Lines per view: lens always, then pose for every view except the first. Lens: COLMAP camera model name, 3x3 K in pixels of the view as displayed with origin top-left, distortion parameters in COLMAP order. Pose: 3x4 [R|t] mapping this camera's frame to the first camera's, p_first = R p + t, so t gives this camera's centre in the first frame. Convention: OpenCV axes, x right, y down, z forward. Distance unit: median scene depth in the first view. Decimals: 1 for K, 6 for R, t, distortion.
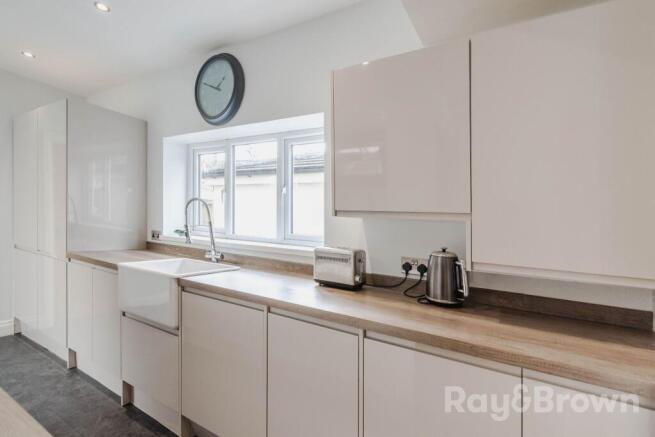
lens RADIAL K [[299.5, 0, 327.5], [0, 299.5, 218.5], [0, 0, 1]] dist [0.001272, 0.000209]
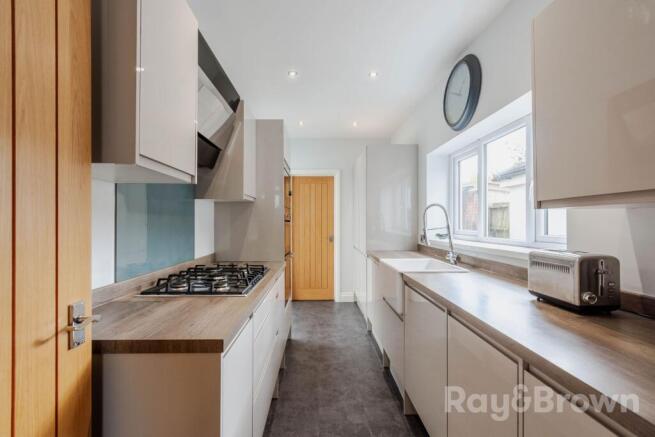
lens RADIAL K [[287.1, 0, 326.8], [0, 287.1, 222.7], [0, 0, 1]] dist [-0.001002, -0.000104]
pose [[0.526983, -0.057373, -0.847937, 0.247617], [0.050922, 0.998058, -0.035882, 0.017916], [0.848349, -0.024269, 0.528881, 0.109798]]
